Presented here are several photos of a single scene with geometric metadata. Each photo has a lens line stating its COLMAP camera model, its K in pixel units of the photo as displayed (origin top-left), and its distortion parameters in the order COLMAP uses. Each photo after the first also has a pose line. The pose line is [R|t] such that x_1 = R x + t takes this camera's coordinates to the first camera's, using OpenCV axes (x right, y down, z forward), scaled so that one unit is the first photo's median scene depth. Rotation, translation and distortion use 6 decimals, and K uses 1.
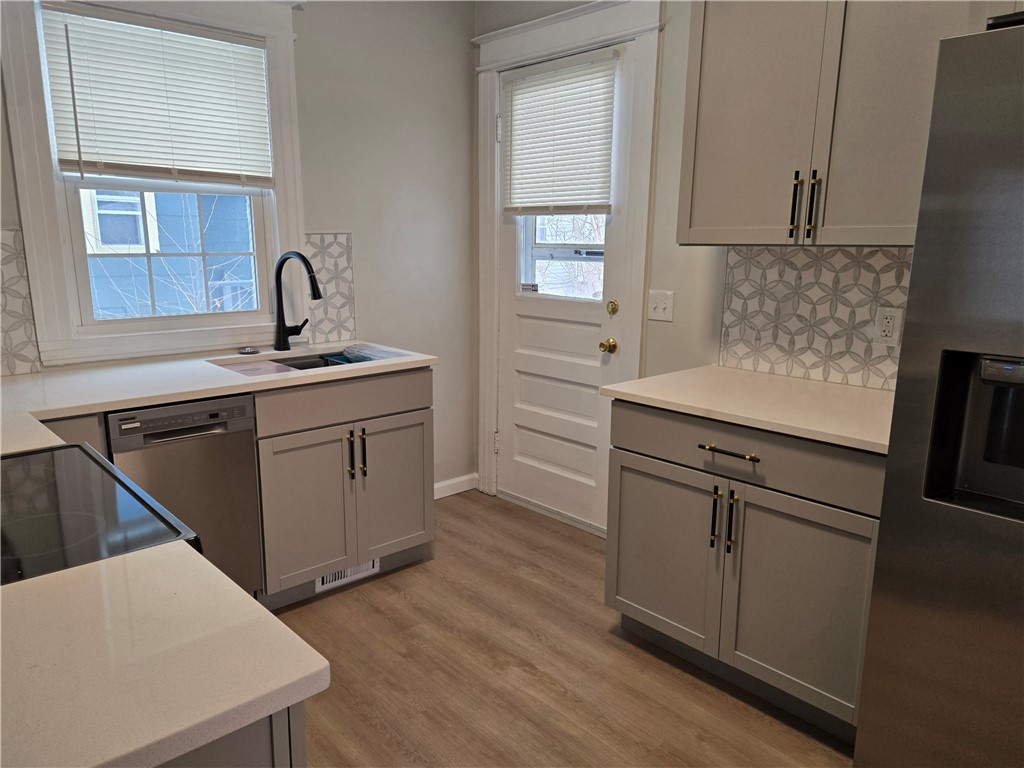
lens RADIAL K [[722.8, 0, 507.7], [0, 722.8, 386.8], [0, 0, 1]] dist [0.066164, -0.050743]
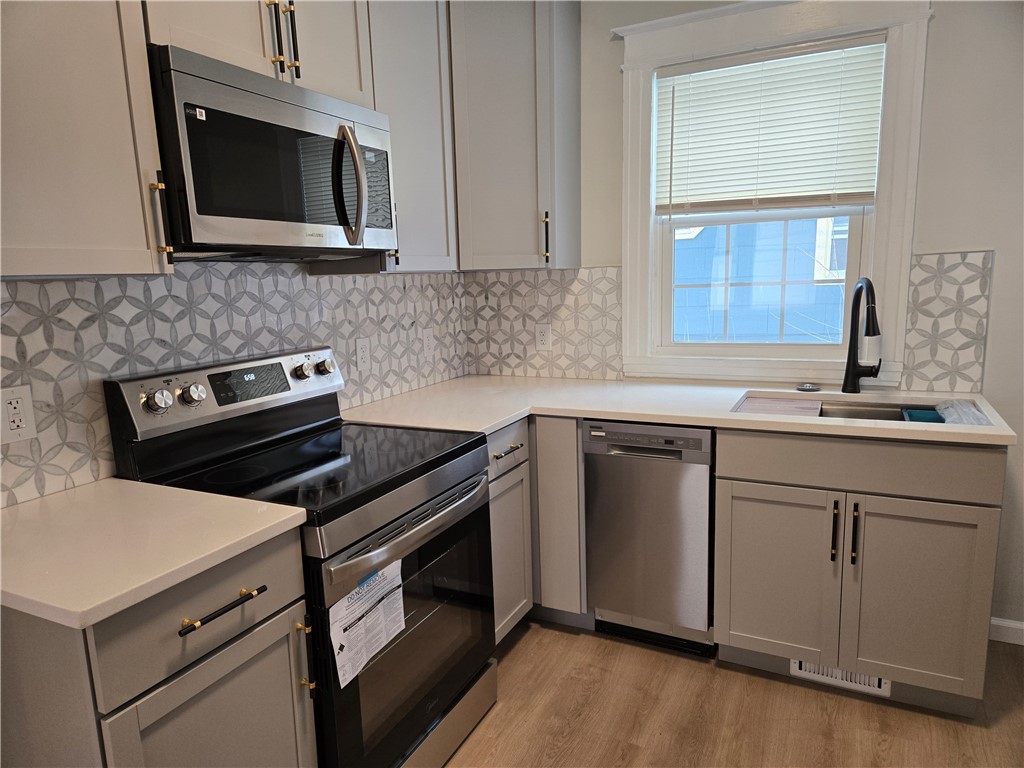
lens RADIAL K [[678.6, 0, 485.9], [0, 678.6, 389.8], [0, 0, 1]] dist [0.085069, -0.071987]
pose [[0.361771, 0.141709, -0.921434, 0.295002], [-0.154946, 0.983773, 0.090461, -0.062133], [0.919301, 0.110046, 0.377858, 0.303724]]
